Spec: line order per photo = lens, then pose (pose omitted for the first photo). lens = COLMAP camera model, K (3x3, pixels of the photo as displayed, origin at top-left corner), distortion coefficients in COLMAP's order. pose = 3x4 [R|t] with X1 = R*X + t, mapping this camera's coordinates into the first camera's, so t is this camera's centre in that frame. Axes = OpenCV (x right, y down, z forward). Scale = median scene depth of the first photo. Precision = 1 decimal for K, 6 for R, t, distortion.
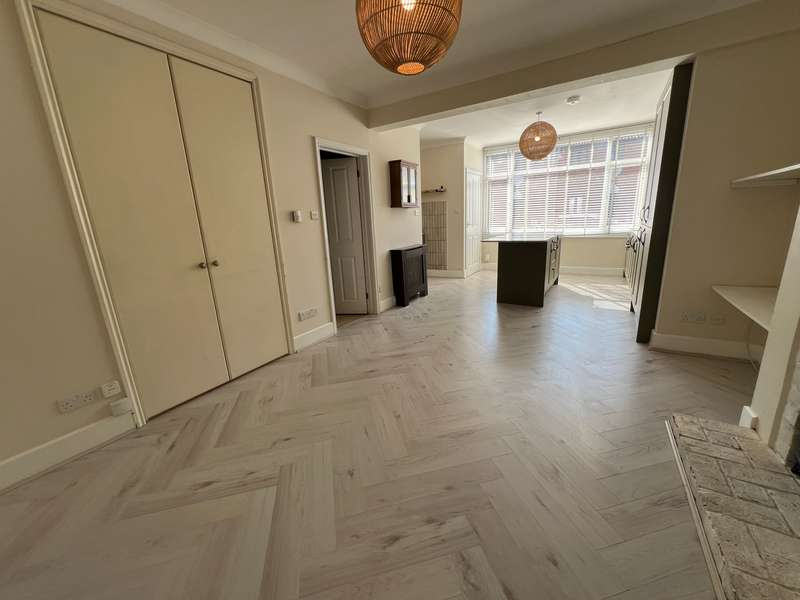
lens RADIAL K [[319.2, 0, 401.0], [0, 319.2, 297.0], [0, 0, 1]] dist [0.001799, -0.000345]
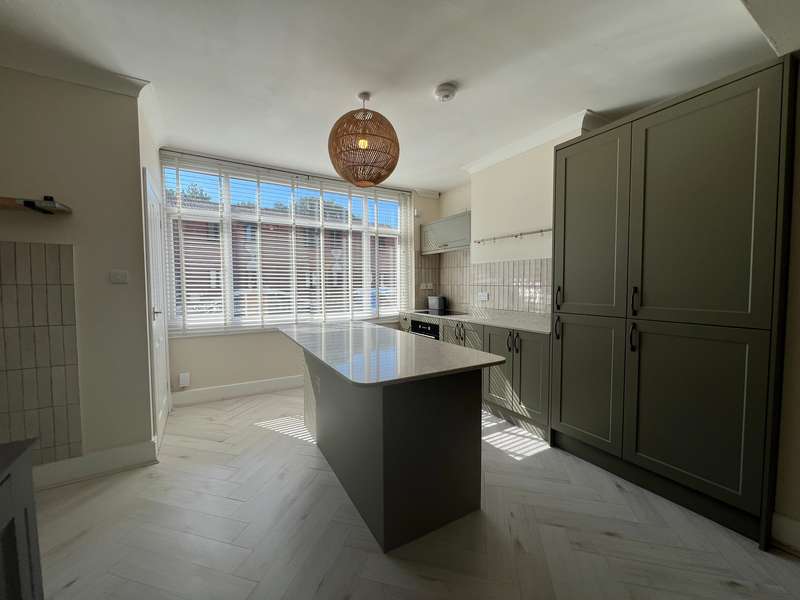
lens RADIAL K [[319.2, 0, 400.4], [0, 319.2, 300.4], [0, 0, 1]] dist [0.001799, -0.000345]
pose [[0.469484, -0.004814, 0.882928, 0.016802], [0.194257, 0.976046, -0.097972, -0.203593], [-0.861307, 0.217511, 0.459173, 0.786956]]
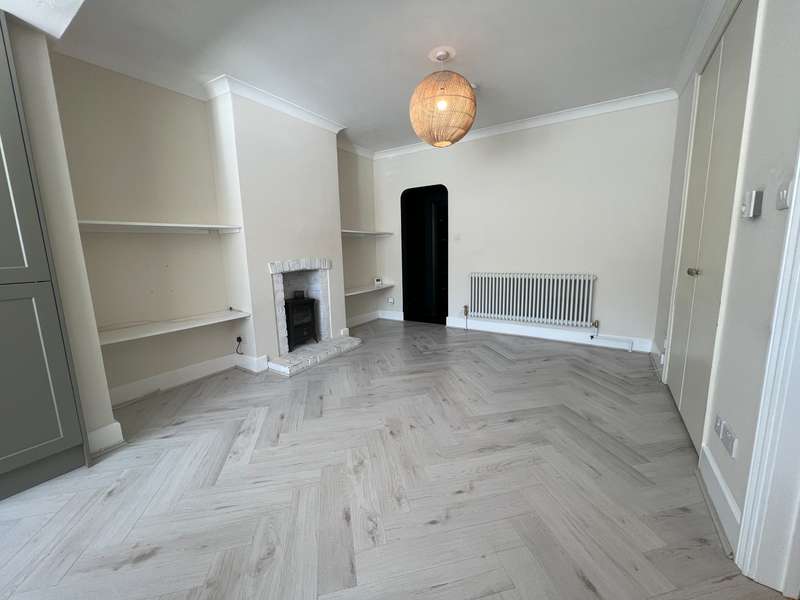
lens RADIAL K [[319.2, 0, 401.0], [0, 319.2, 298.0], [0, 0, 1]] dist [0.001799, -0.000345]
pose [[-0.997158, 0.067885, 0.032680, 0.079864], [0.075235, 0.920282, 0.383953, -0.223516], [-0.004011, 0.385321, -0.922774, 0.956489]]
